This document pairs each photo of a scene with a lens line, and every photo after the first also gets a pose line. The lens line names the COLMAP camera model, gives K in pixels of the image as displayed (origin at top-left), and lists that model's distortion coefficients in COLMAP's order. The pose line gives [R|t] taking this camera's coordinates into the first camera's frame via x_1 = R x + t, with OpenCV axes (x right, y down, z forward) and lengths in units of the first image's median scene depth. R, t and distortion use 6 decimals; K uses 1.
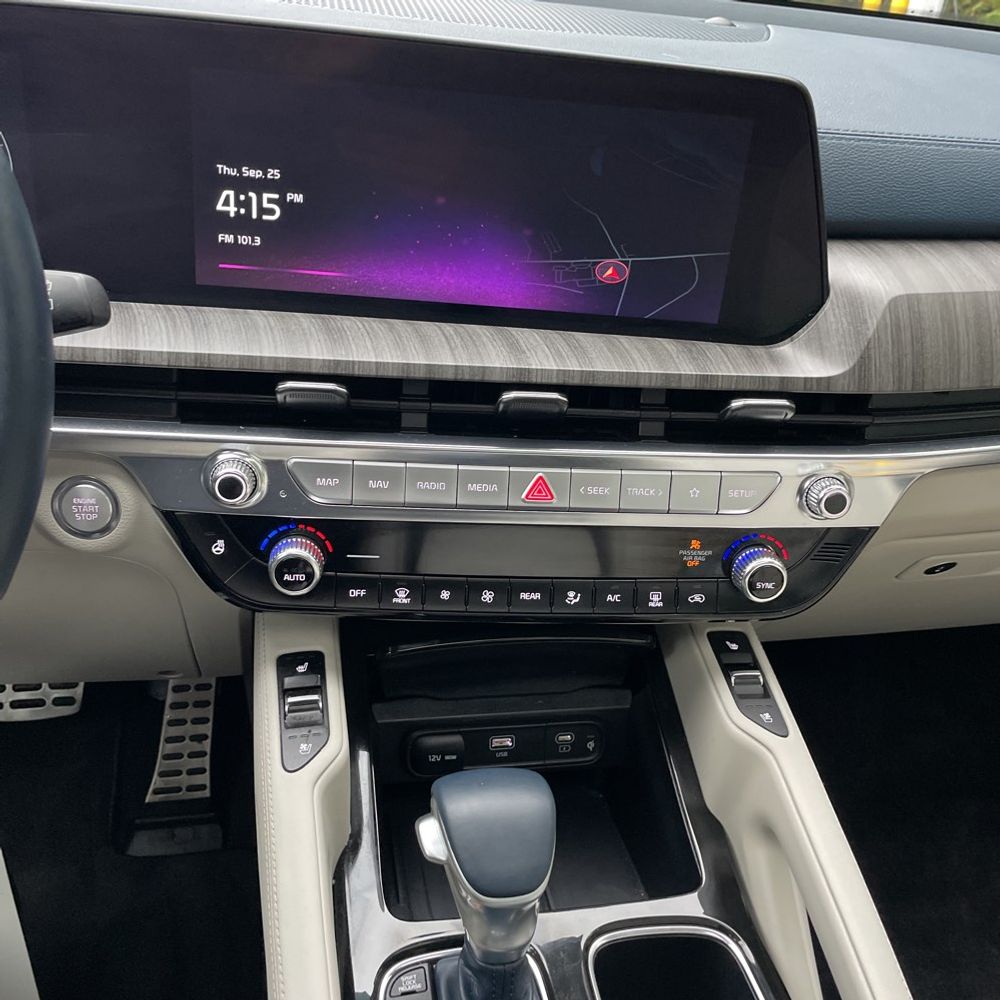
lens RADIAL K [[1011.9, 0, 500.0], [0, 1011.9, 500.0], [0, 0, 1]] dist [0.099513, -0.124692]
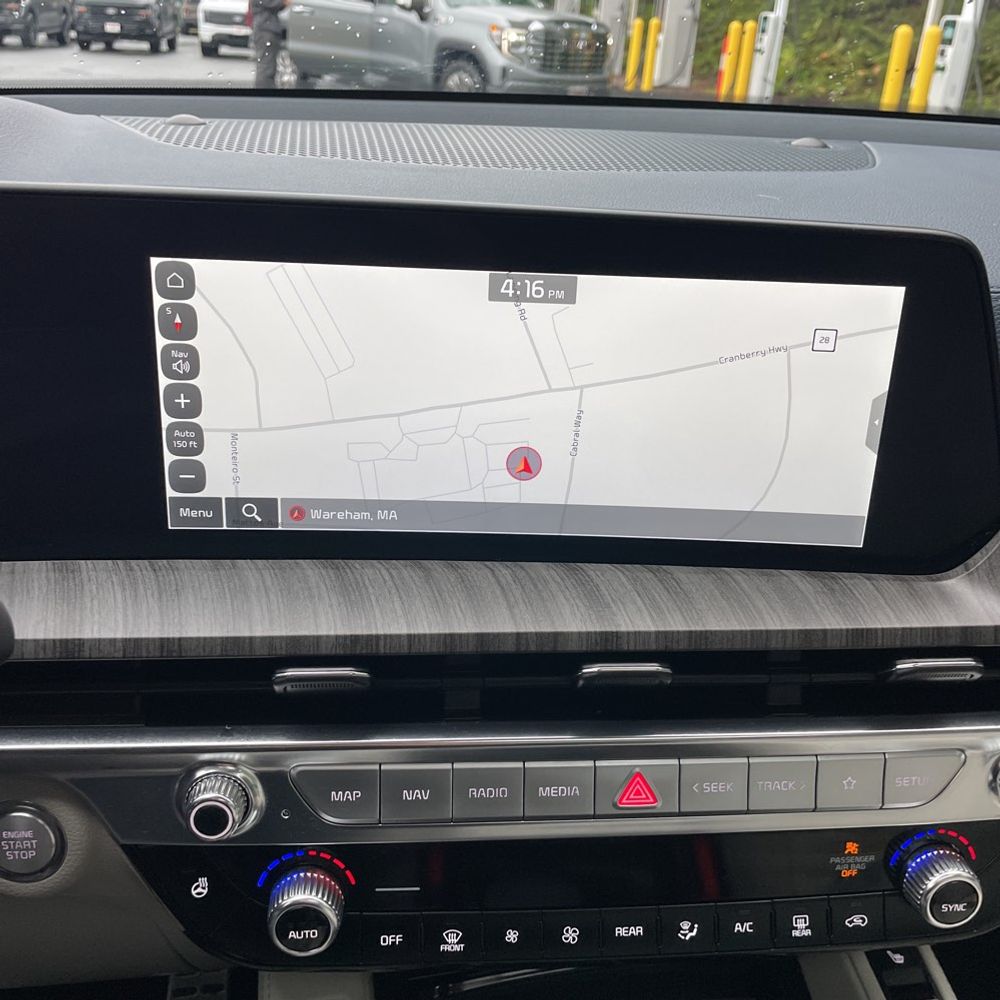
lens RADIAL K [[1035.6, 0, 523.1], [0, 1035.6, 514.4], [0, 0, 1]] dist [0.086027, -0.128692]
pose [[0.999099, -0.038793, -0.017185, -0.022536], [0.037444, 0.996638, -0.072877, -0.158442], [0.019955, 0.072168, 0.997193, 0.241257]]
